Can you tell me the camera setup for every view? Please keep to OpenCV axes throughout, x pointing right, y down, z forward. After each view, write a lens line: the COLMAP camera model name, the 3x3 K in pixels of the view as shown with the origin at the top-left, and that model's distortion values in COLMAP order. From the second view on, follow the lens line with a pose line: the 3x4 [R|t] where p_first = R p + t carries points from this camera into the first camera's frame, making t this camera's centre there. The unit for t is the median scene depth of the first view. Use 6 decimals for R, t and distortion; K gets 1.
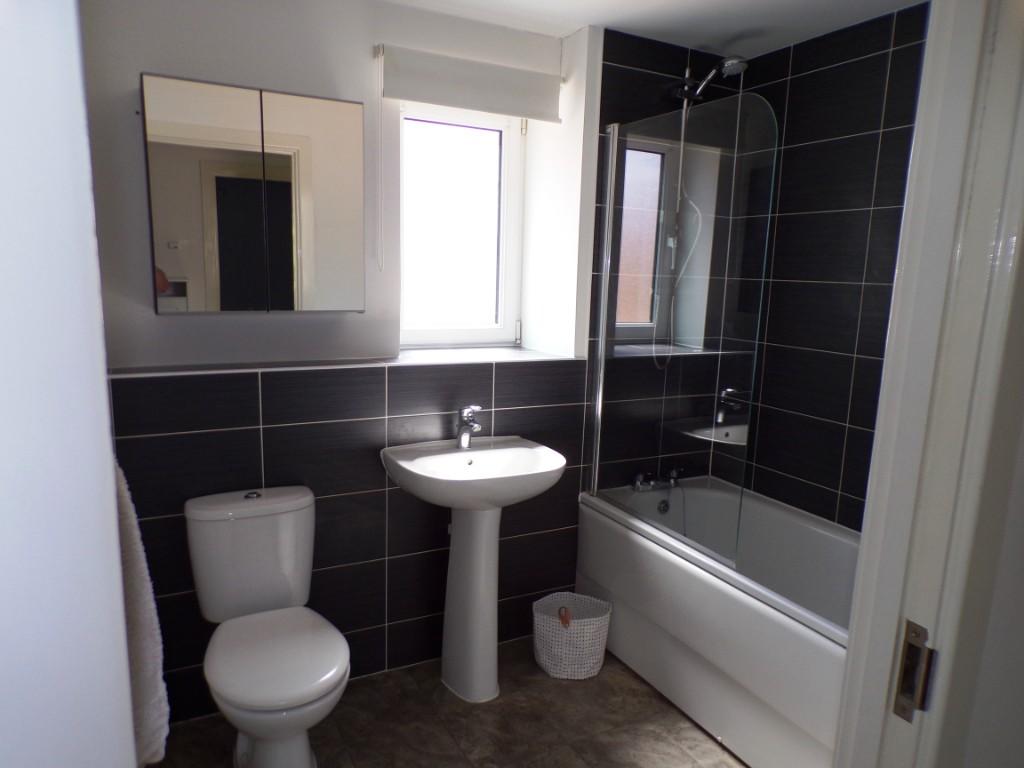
lens RADIAL K [[696.4, 0, 509.9], [0, 696.4, 388.2], [0, 0, 1]] dist [-0.028785, 0.033179]
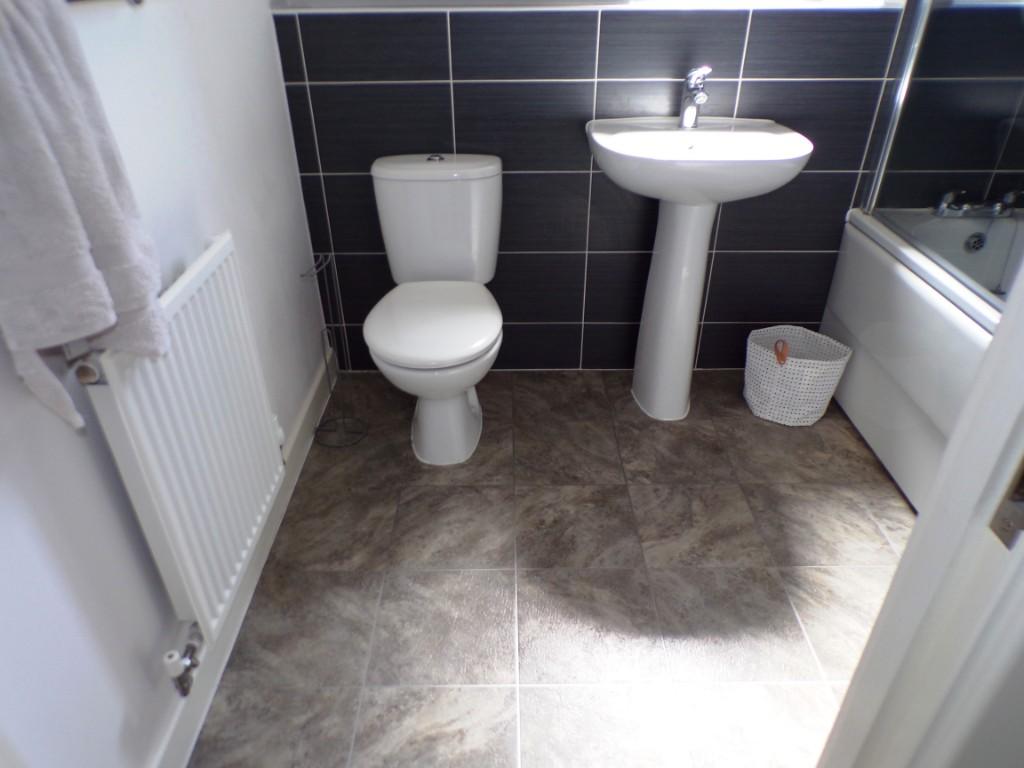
lens RADIAL K [[696.4, 0, 509.9], [0, 696.4, 388.2], [0, 0, 1]] dist [-0.028785, 0.033179]
pose [[0.883121, 0.216673, -0.416112, 0.140180], [-0.045184, 0.922118, 0.384261, 0.061090], [0.466964, -0.320547, 0.824132, 0.141568]]
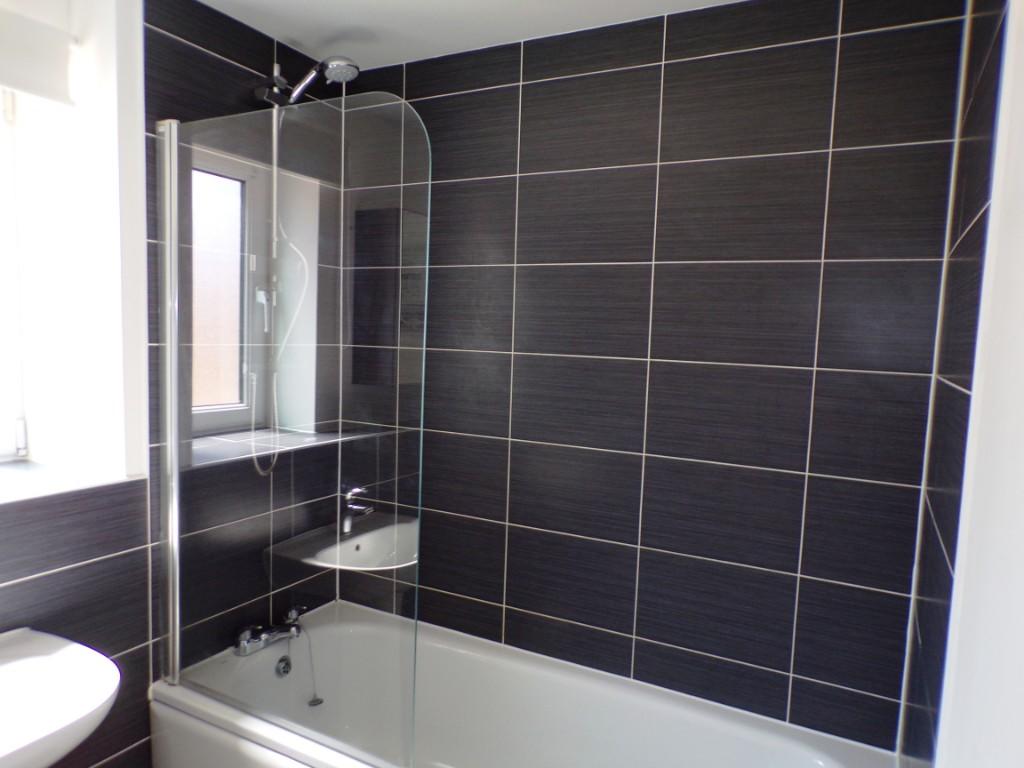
lens RADIAL K [[696.4, 0, 509.9], [0, 696.4, 388.2], [0, 0, 1]] dist [-0.028785, 0.033179]
pose [[0.830722, -0.051802, 0.554272, 0.039579], [0.089531, 0.995132, -0.041181, -0.070087], [-0.549441, 0.083834, 0.831316, 0.288315]]
